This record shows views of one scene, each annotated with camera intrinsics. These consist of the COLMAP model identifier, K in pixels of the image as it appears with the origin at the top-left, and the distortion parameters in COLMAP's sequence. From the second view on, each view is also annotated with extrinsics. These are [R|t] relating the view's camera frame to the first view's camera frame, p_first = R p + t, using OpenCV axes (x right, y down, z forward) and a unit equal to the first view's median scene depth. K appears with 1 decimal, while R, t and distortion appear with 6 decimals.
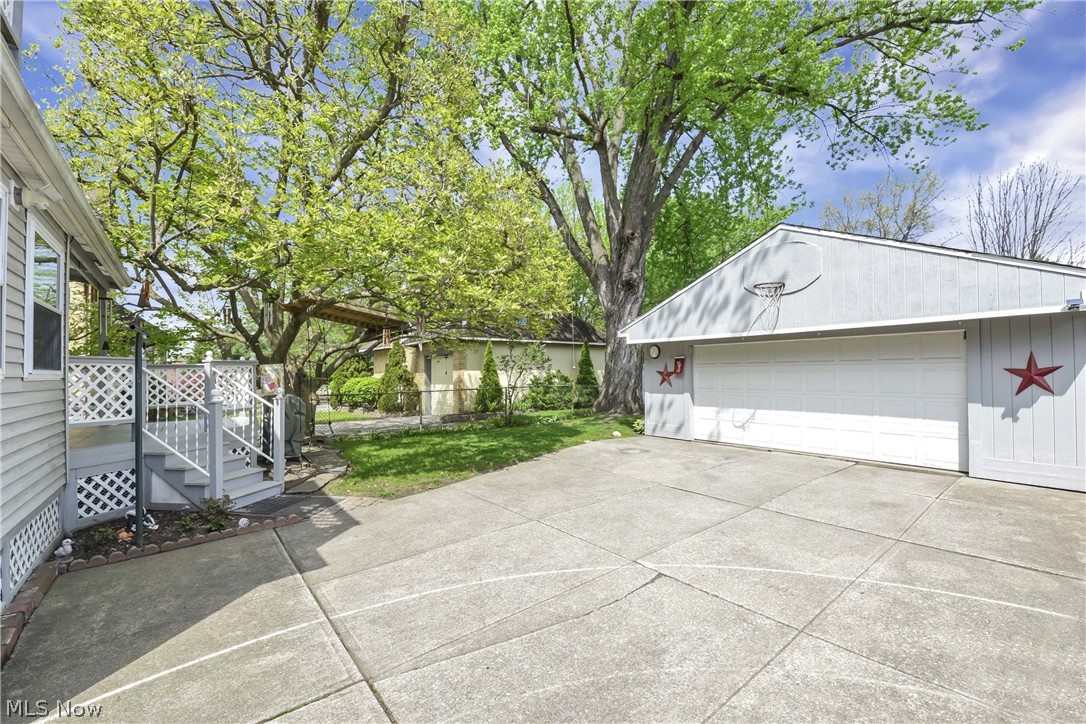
lens RADIAL K [[497.0, 0, 543.0], [0, 497.0, 362.0], [0, 0, 1]] dist [-0.002236, -0.000186]
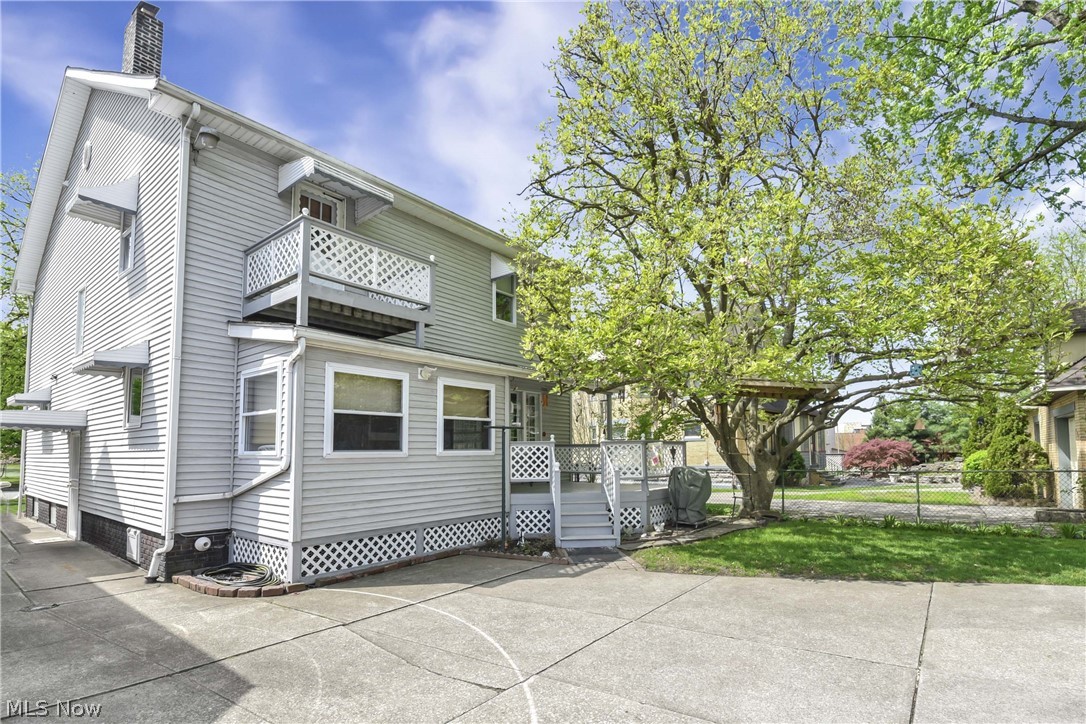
lens RADIAL K [[490.8, 0, 540.4], [0, 490.8, 356.2], [0, 0, 1]] dist [-0.003311, -0.011029]
pose [[0.234593, -0.183482, -0.954621, 0.736199], [0.035732, 0.982989, -0.180153, 0.005359], [0.971437, 0.008152, 0.237159, 0.534649]]
